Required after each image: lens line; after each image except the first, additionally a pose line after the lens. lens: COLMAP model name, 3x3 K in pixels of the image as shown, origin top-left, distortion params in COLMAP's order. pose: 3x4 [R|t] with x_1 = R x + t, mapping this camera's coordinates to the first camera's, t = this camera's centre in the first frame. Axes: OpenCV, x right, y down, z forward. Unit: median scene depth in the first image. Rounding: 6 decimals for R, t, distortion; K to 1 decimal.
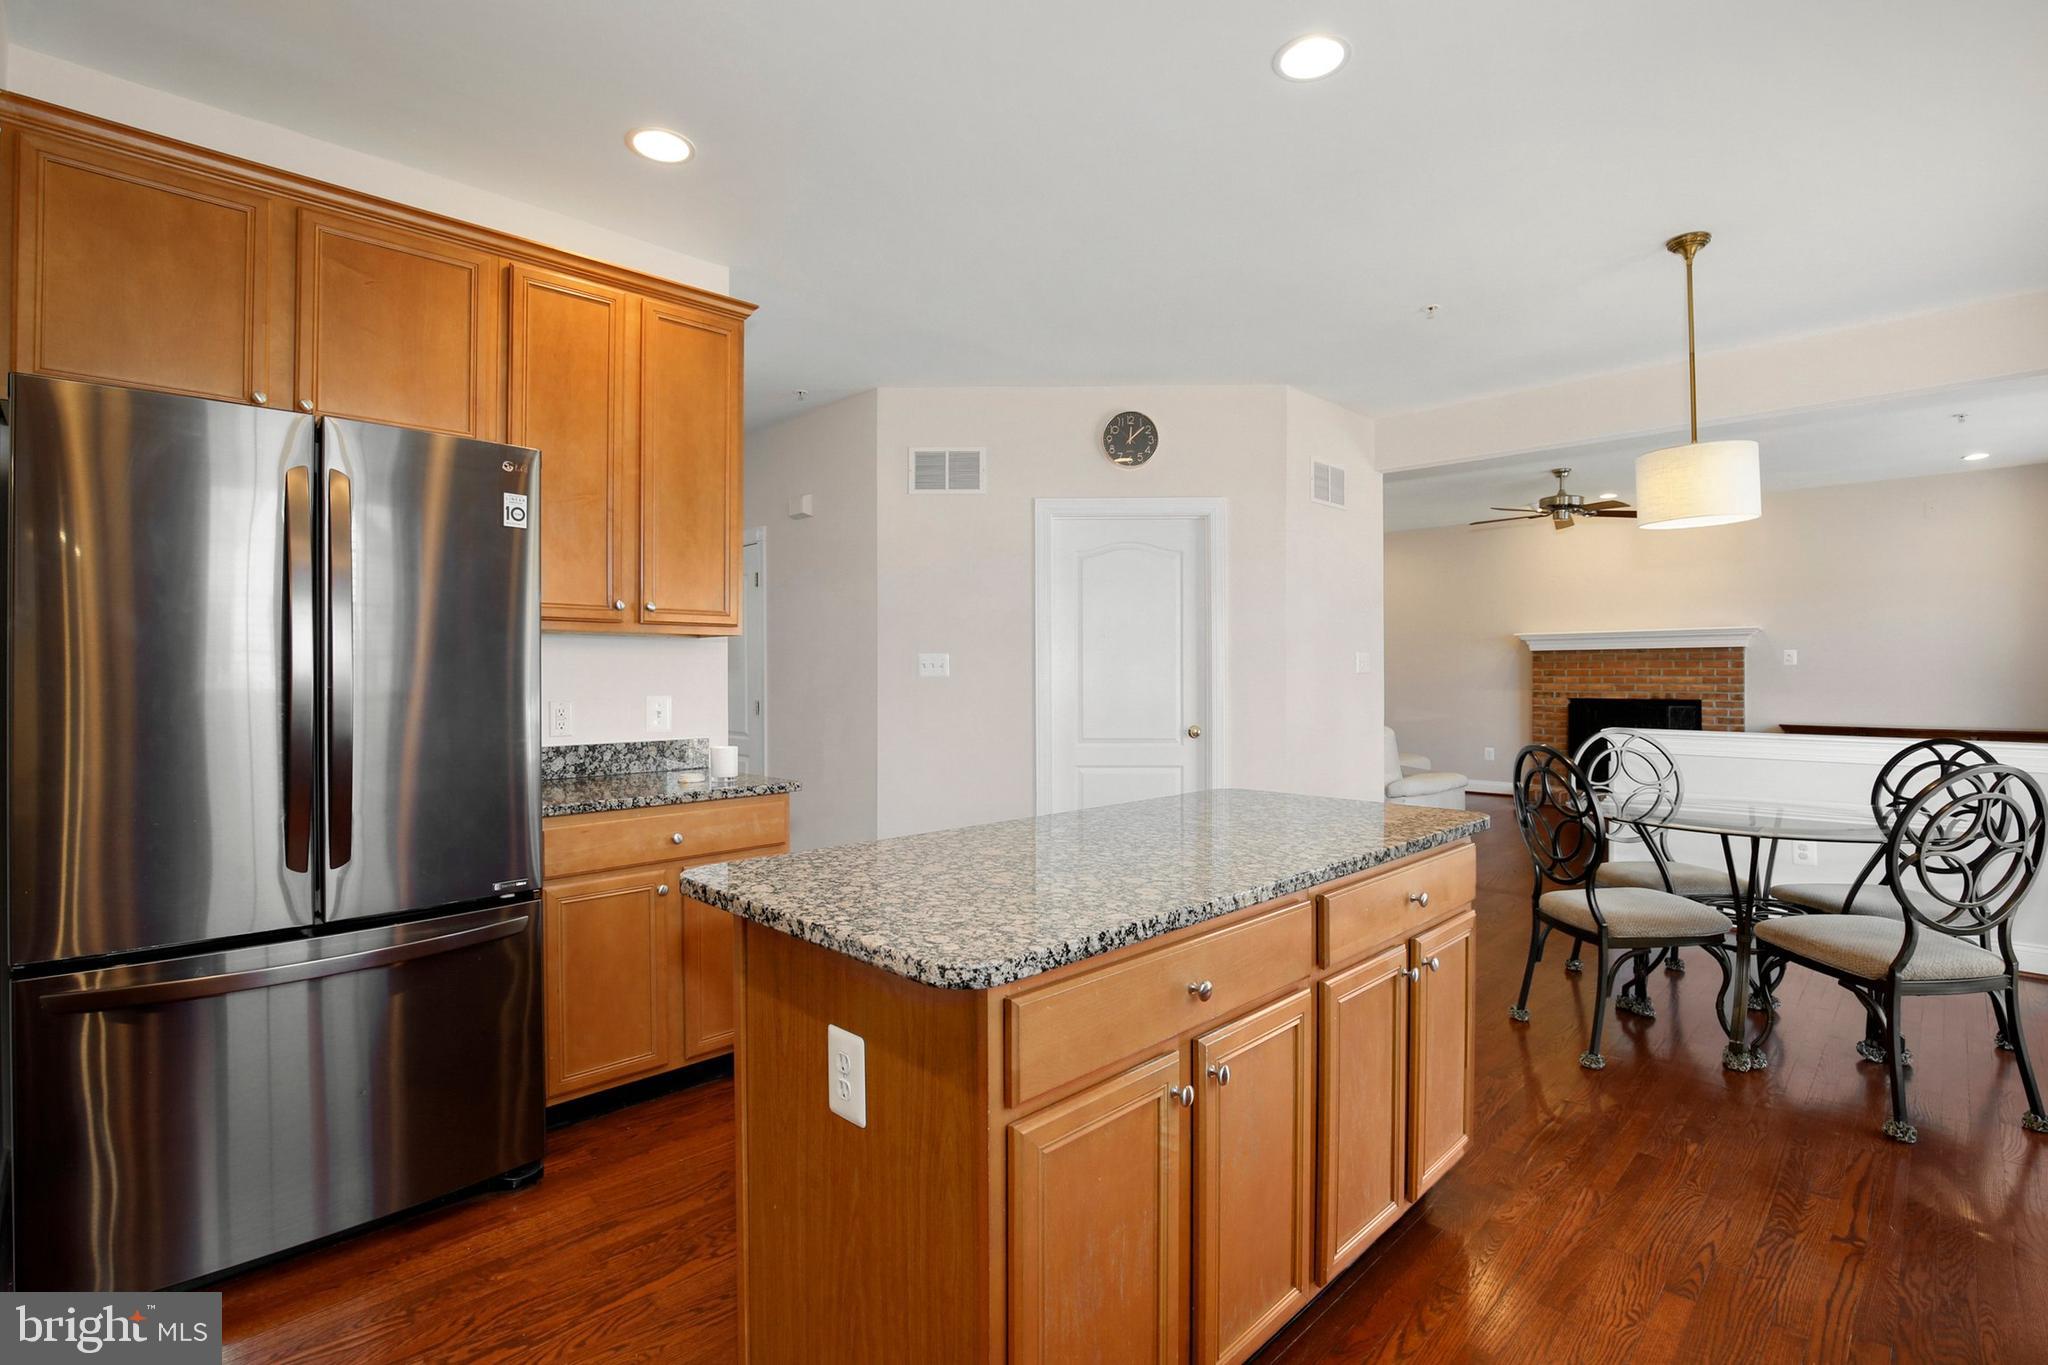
lens RADIAL K [[958.0, 0, 1028.3], [0, 958.0, 672.0], [0, 0, 1]] dist [-0.029964, 0.003085]
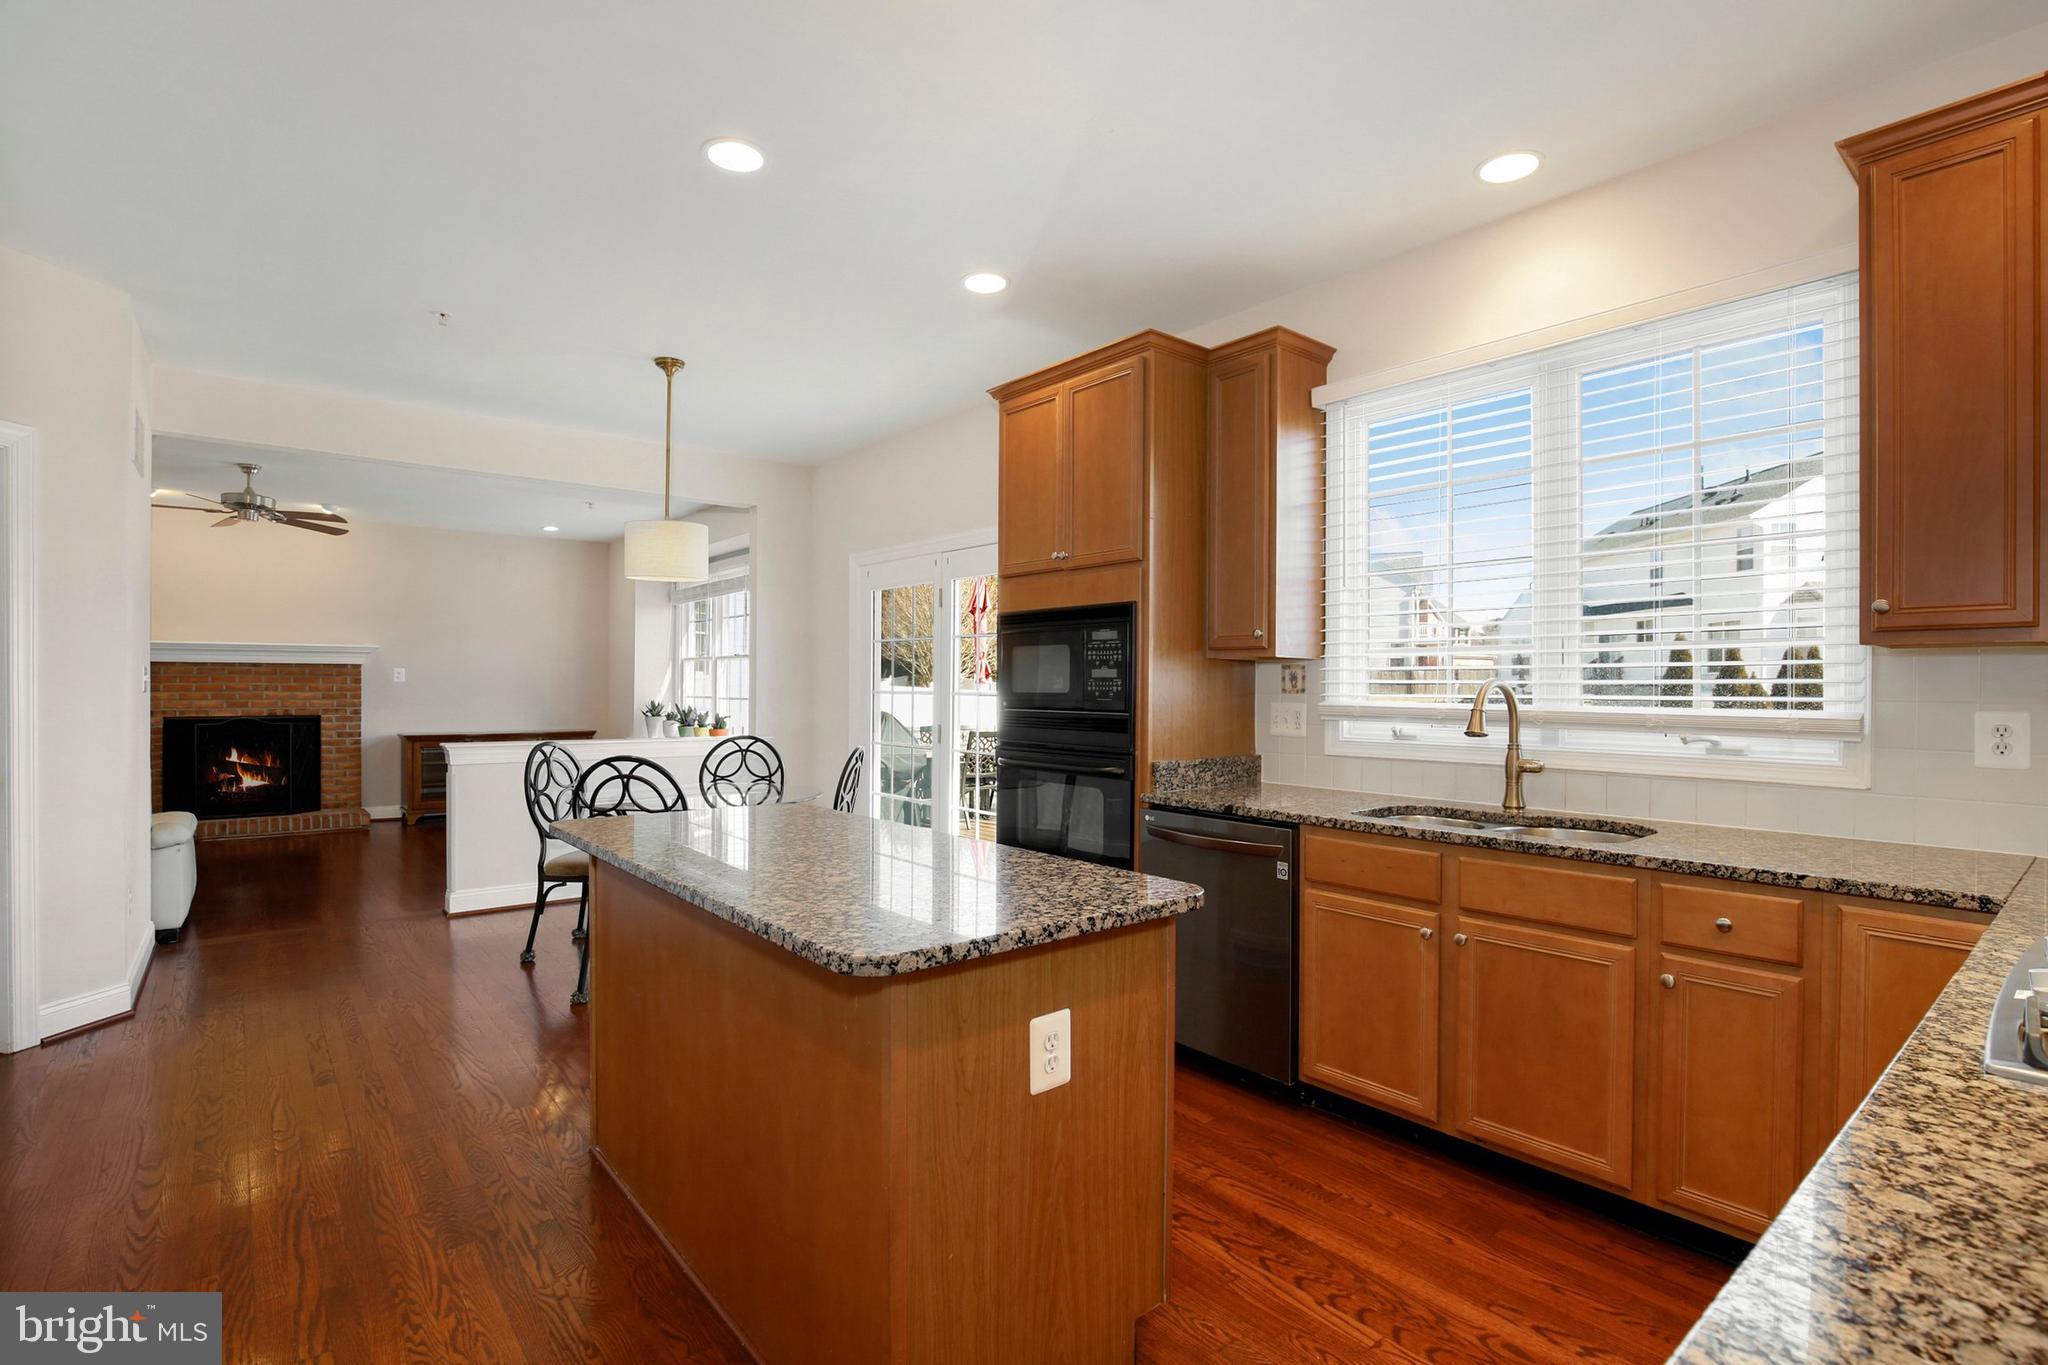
lens RADIAL K [[958.0, 0, 1017.5], [0, 958.0, 691.2], [0, 0, 1]] dist [-0.029964, 0.003085]
pose [[0.098570, -0.001221, 0.995129, -0.561578], [-0.007199, 0.999972, 0.001940, -0.009085], [-0.995104, -0.007355, 0.098558, 0.382157]]
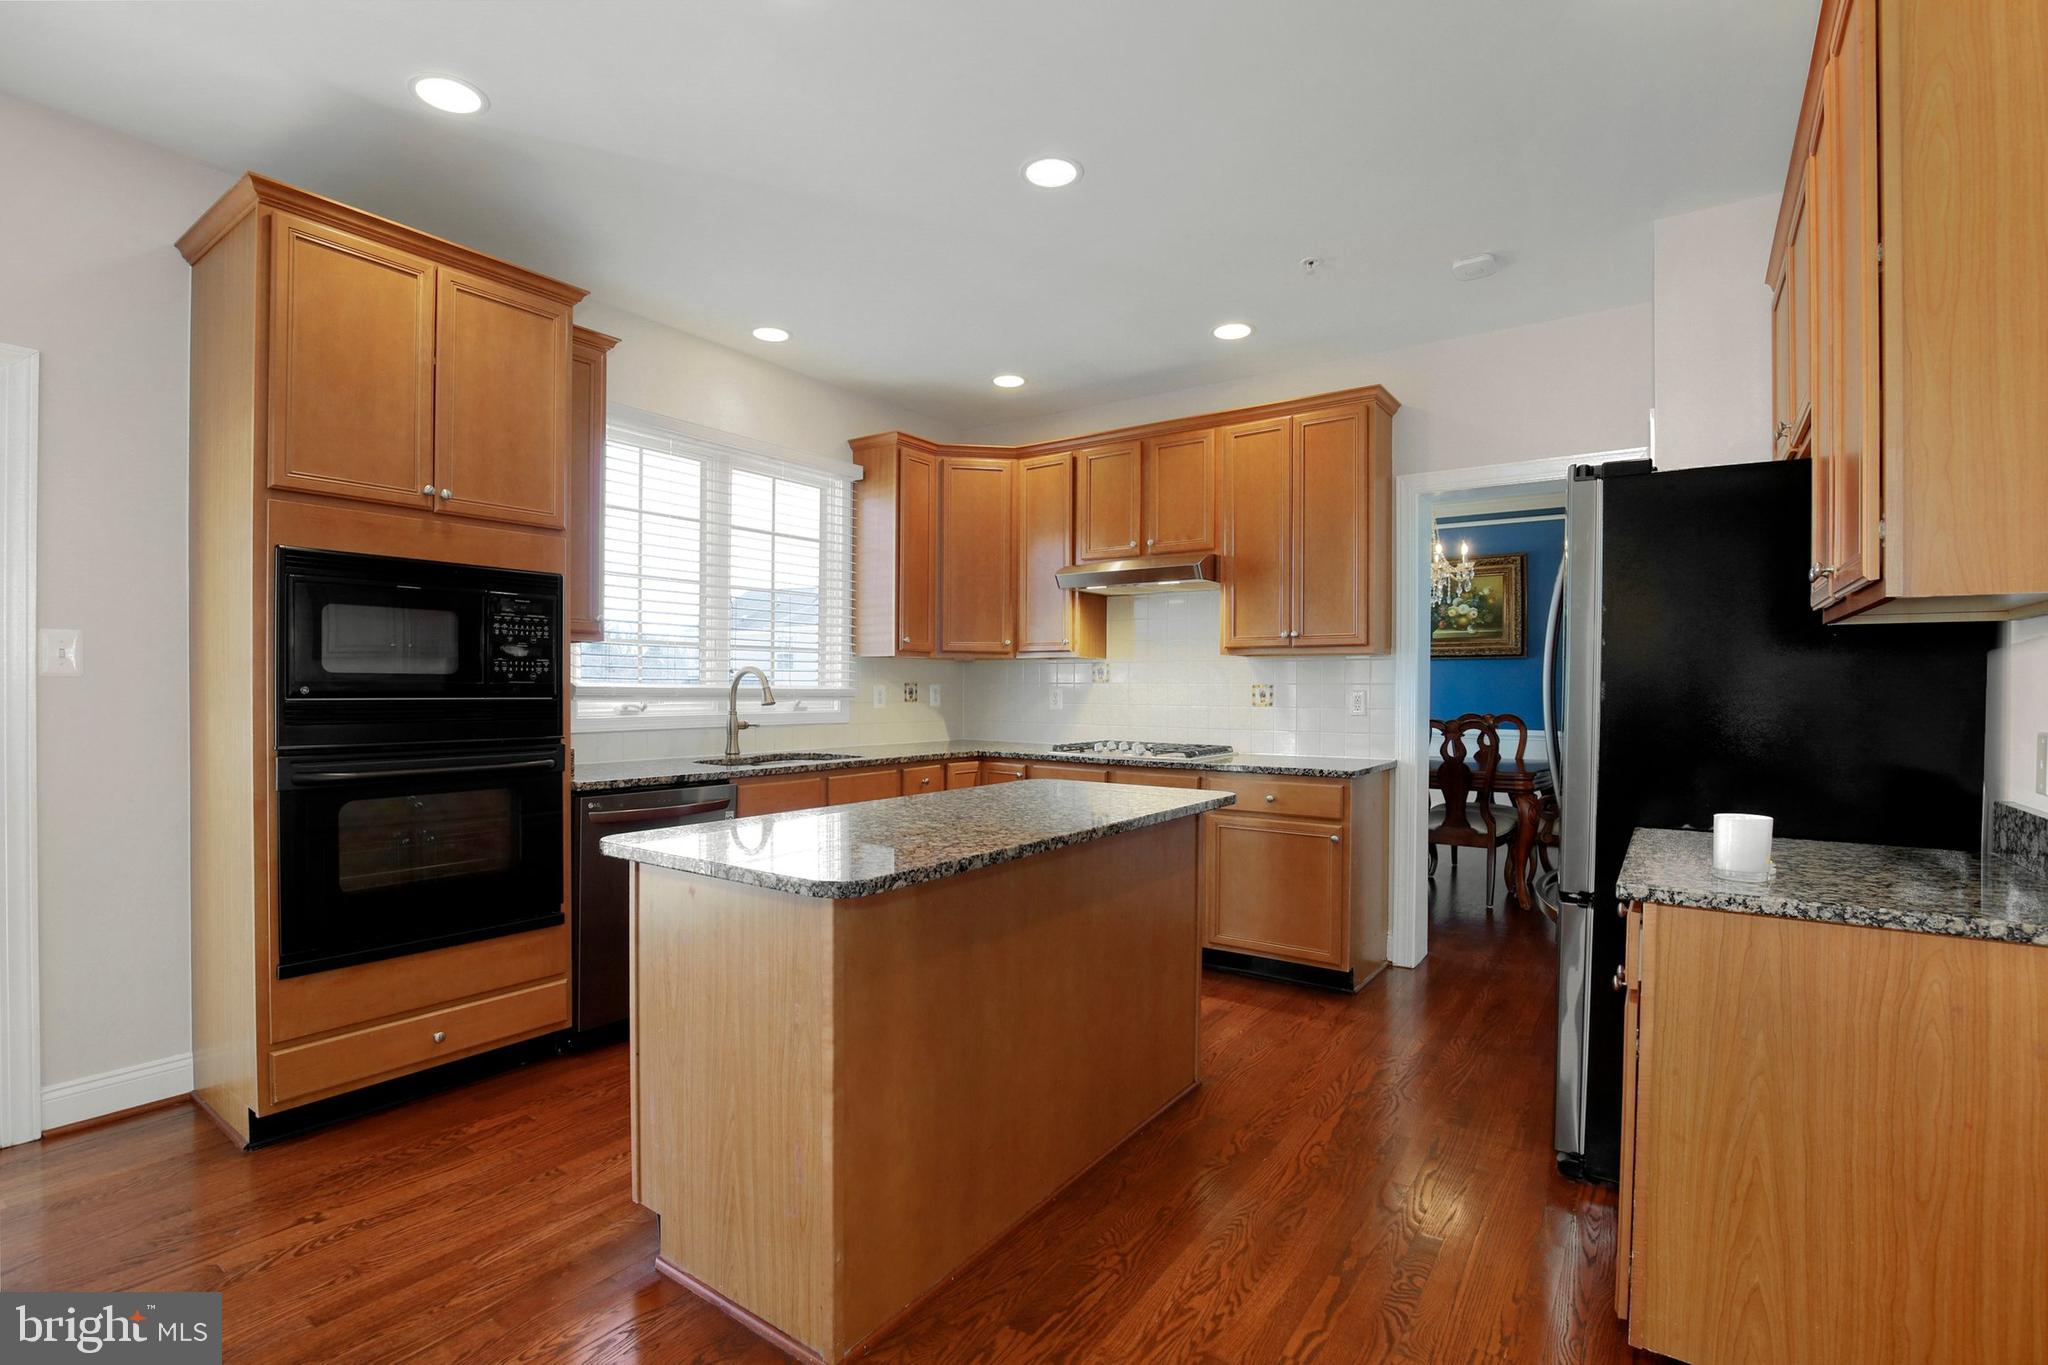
lens RADIAL K [[958.0, 0, 1001.9], [0, 958.0, 684.4], [0, 0, 1]] dist [-0.029964, 0.003085]
pose [[-0.986736, -0.003832, -0.162290, 0.173413], [-0.003310, 0.999988, -0.003484, 0.004650], [0.162302, -0.002901, -0.986737, 1.318182]]
